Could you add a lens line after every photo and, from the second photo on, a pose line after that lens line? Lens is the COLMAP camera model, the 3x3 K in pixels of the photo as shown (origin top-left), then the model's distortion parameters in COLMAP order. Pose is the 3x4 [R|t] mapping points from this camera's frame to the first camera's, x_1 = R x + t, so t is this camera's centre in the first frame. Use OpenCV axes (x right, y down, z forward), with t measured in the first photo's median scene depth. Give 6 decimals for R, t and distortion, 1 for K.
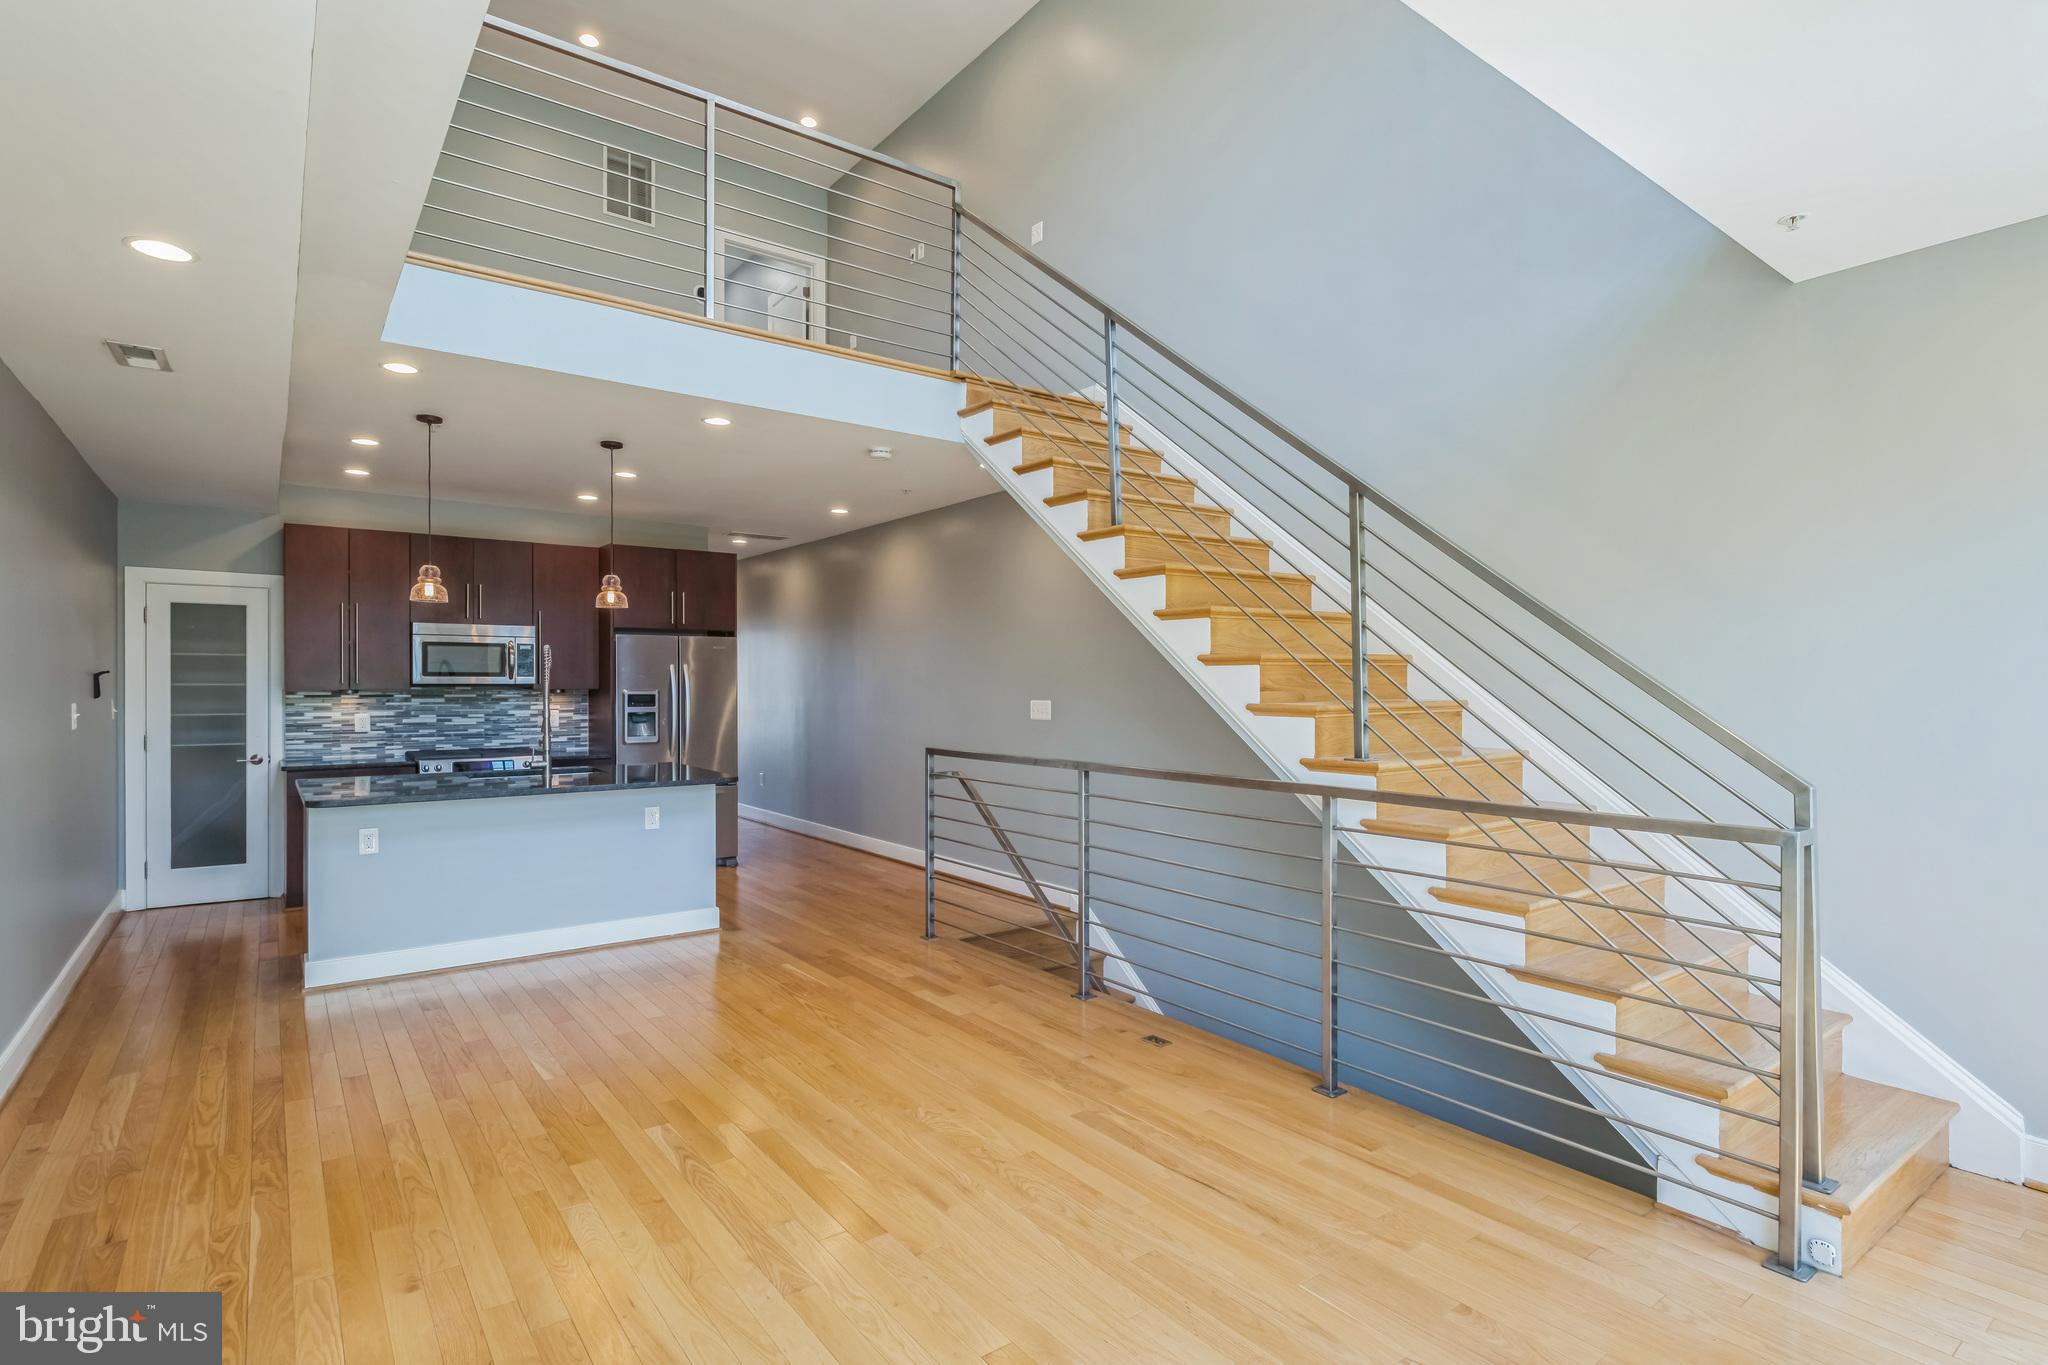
lens RADIAL K [[1010.0, 0, 1009.3], [0, 1010.0, 683.5], [0, 0, 1]] dist [0.010438, -0.000690]
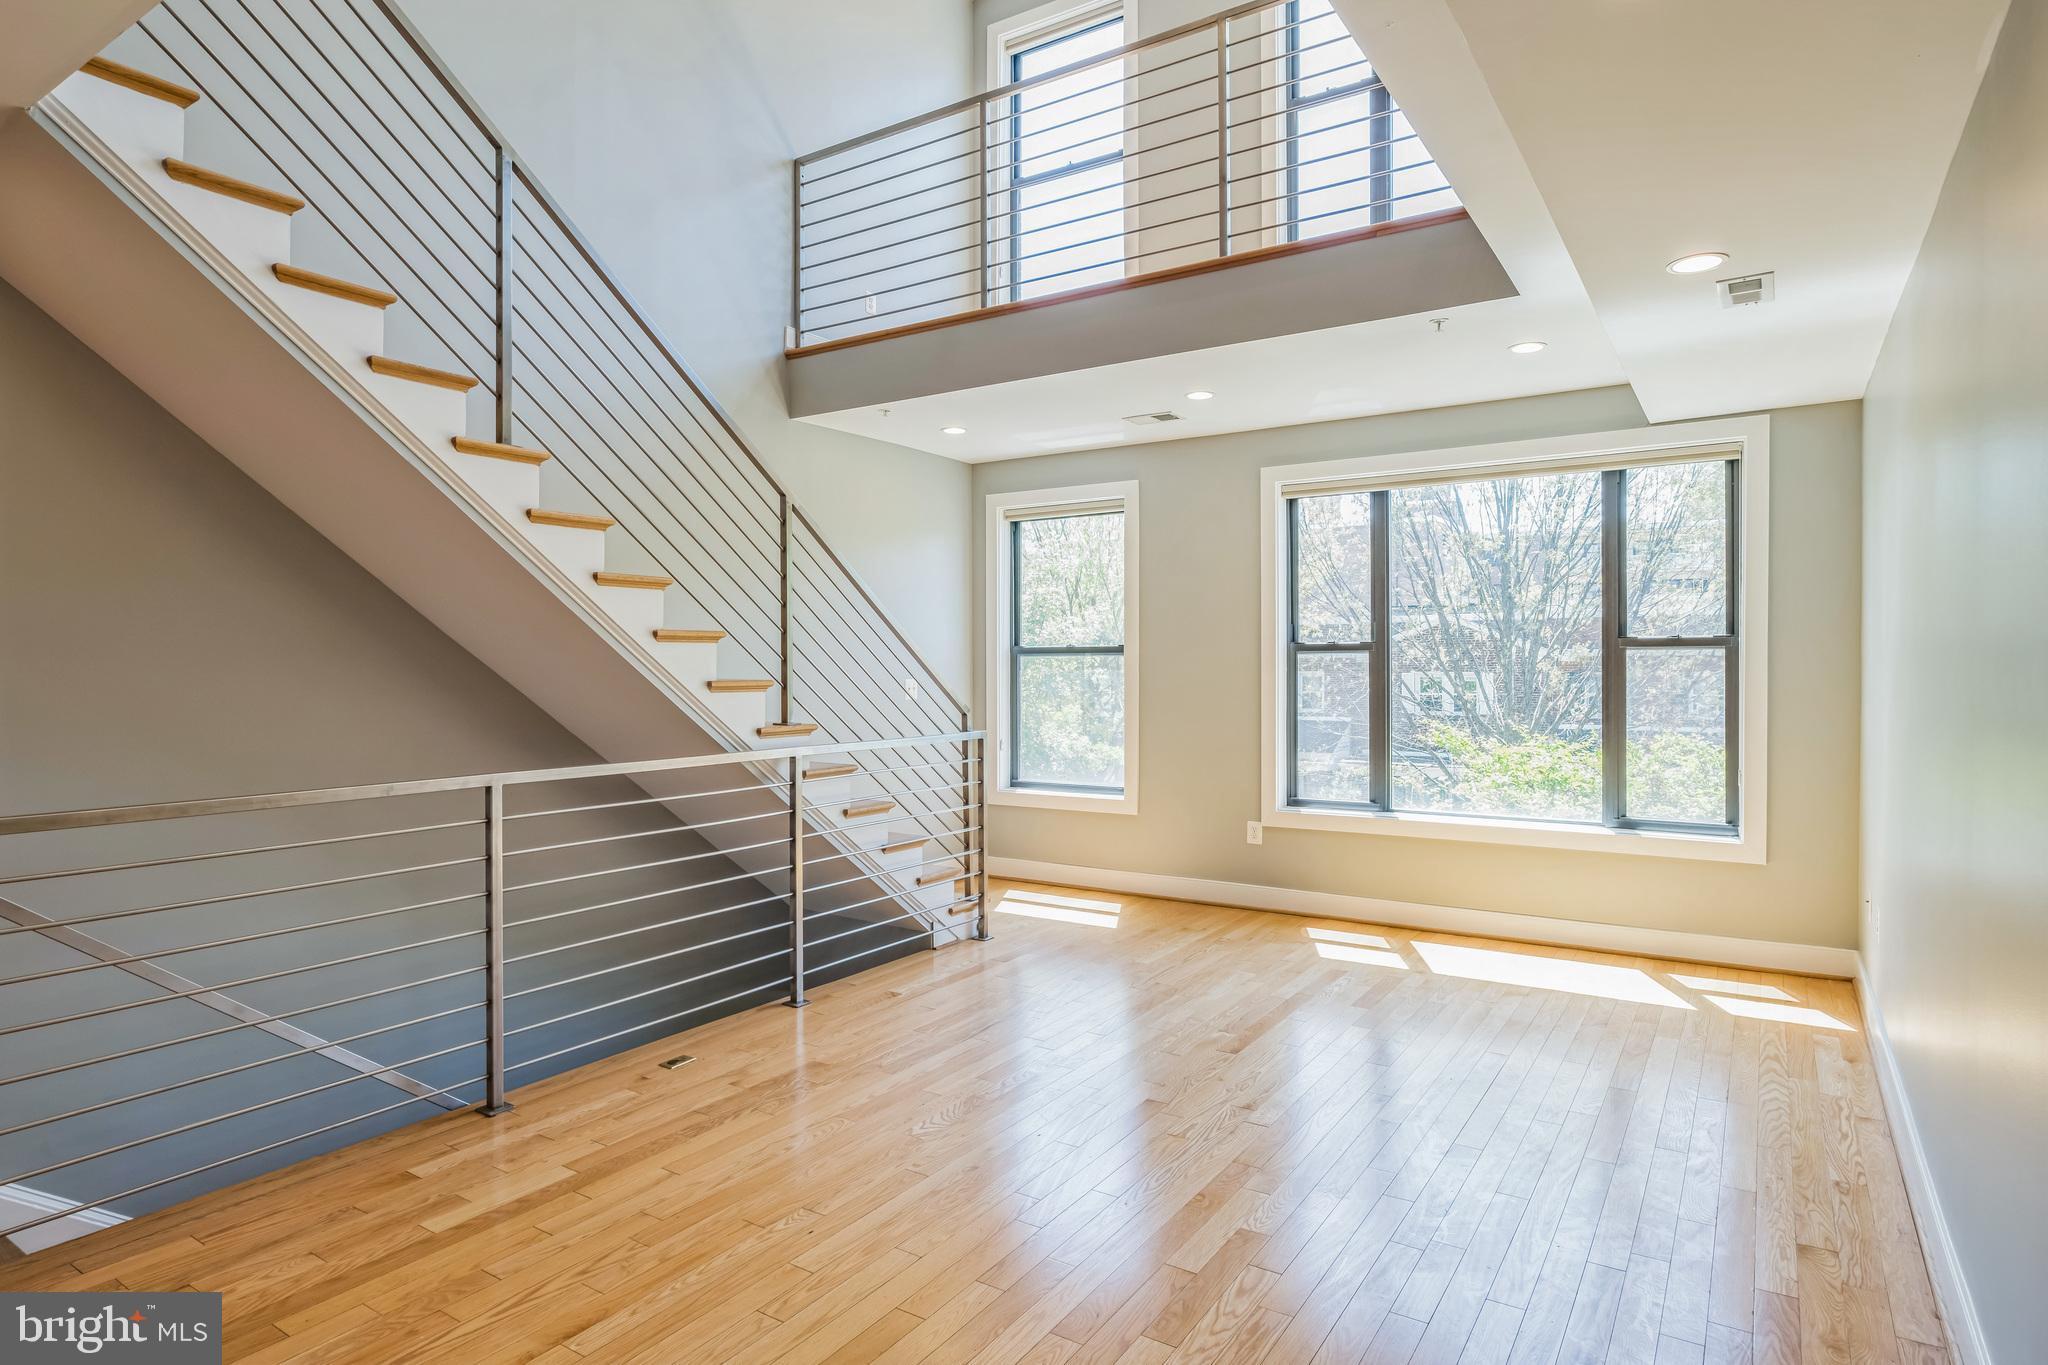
lens RADIAL K [[1136.7, 0, 1015.8], [0, 1136.7, 674.2], [0, 0, 1]] dist [-0.012707, -0.000775]
pose [[-0.340733, -0.009634, 0.940111, -0.702876], [0.004145, 0.999922, 0.011749, 0.000919], [-0.940151, 0.007900, -0.340667, 0.832475]]
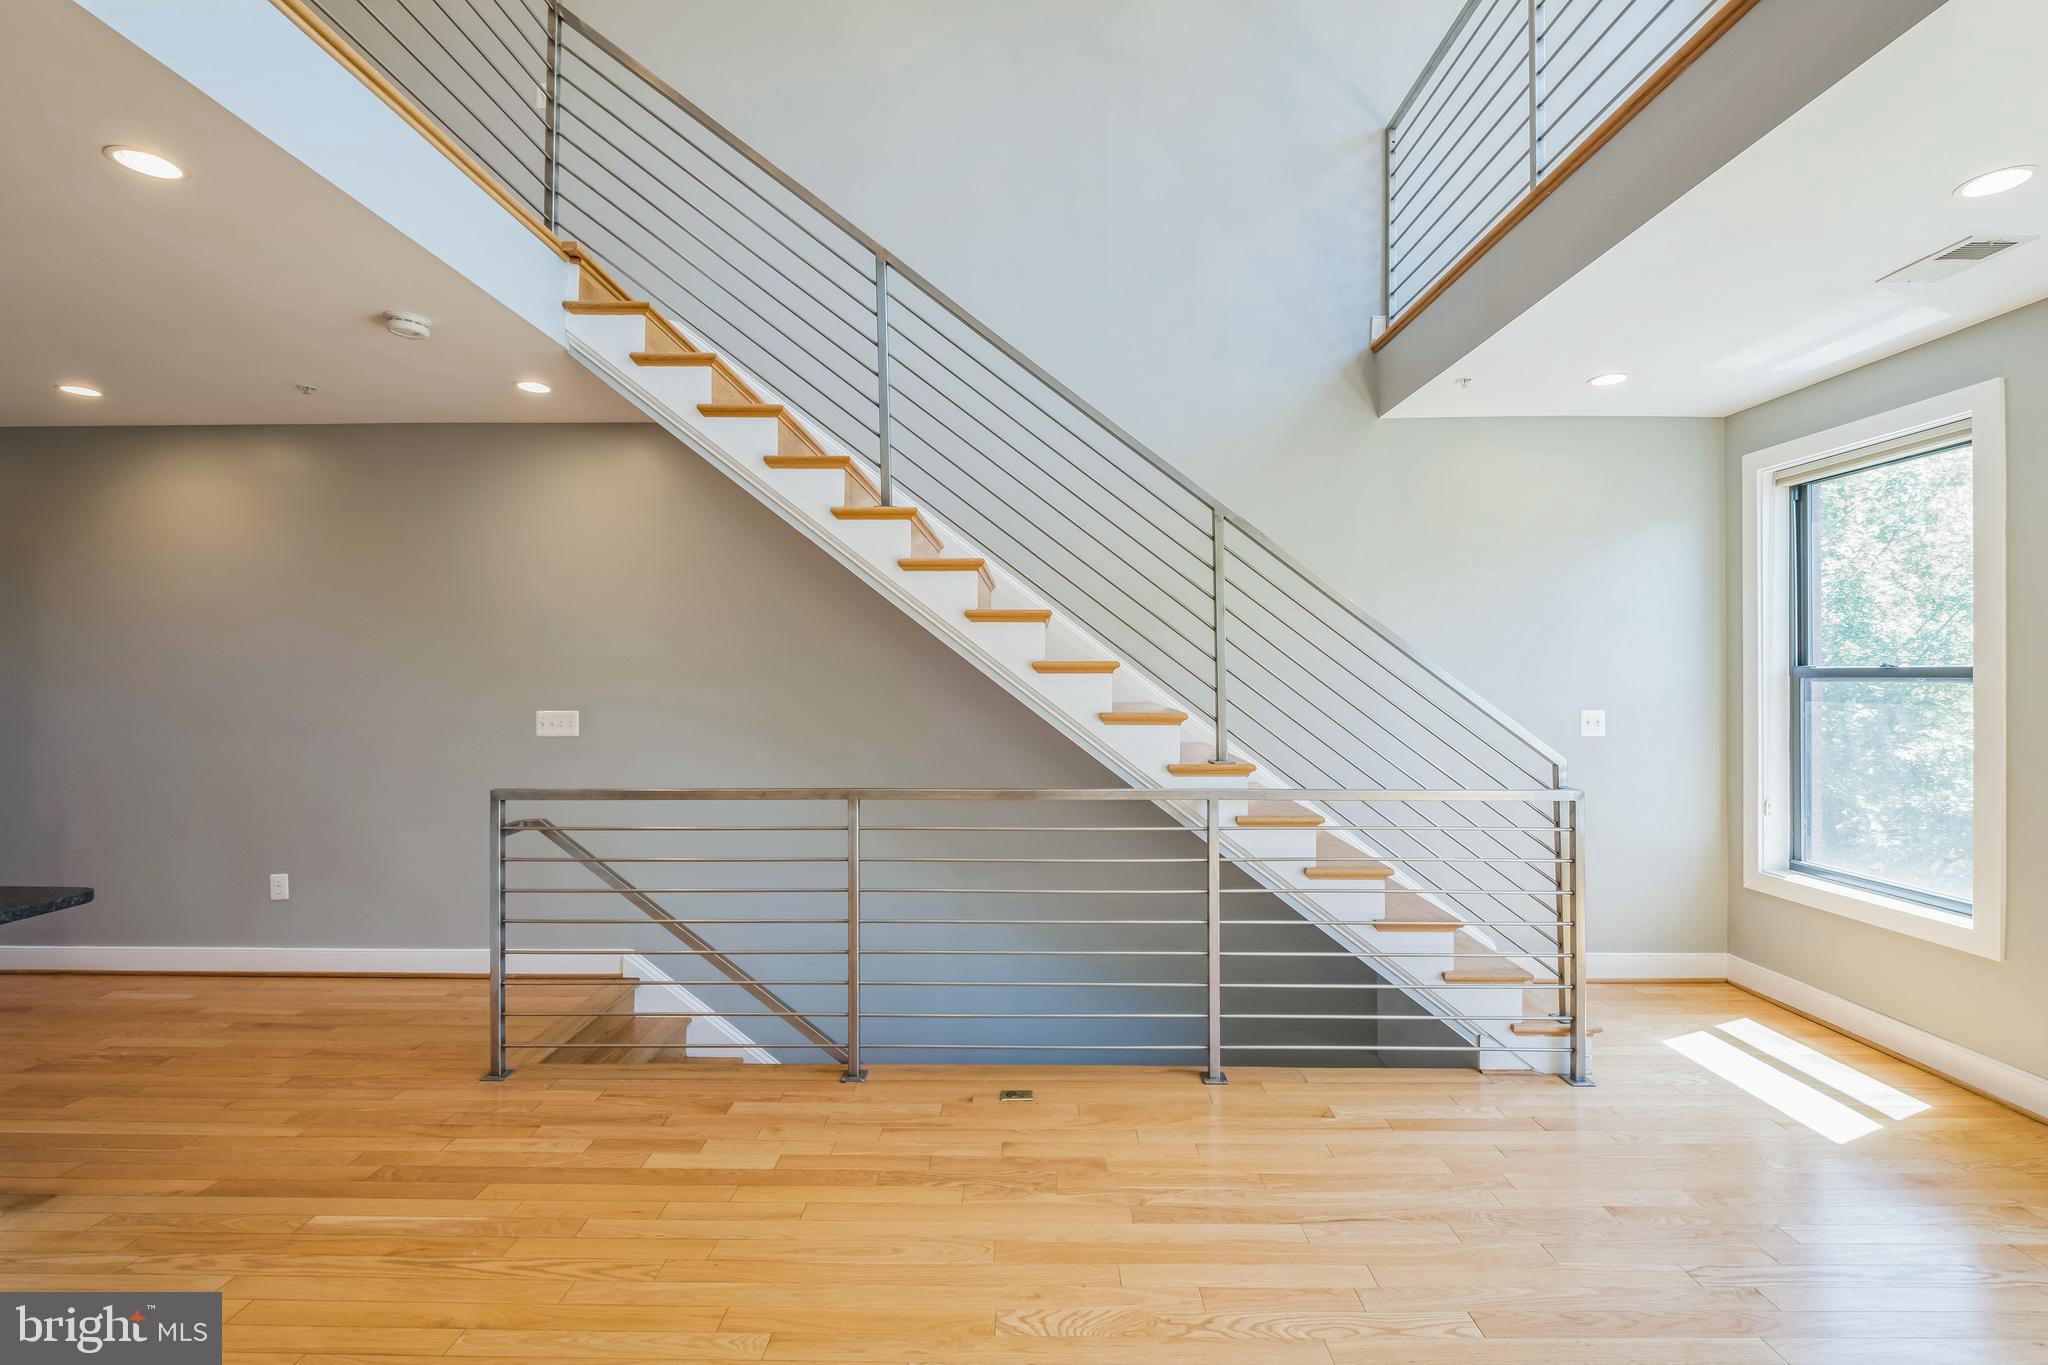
lens RADIAL K [[890.4, 0, 1018.8], [0, 890.4, 666.6], [0, 0, 1]] dist [0.003617, -0.002679]
pose [[0.605542, 0.001364, 0.795812, -0.376685], [0.002539, 0.999990, -0.003646, -0.016679], [-0.795809, 0.004228, 0.605533, 0.411389]]
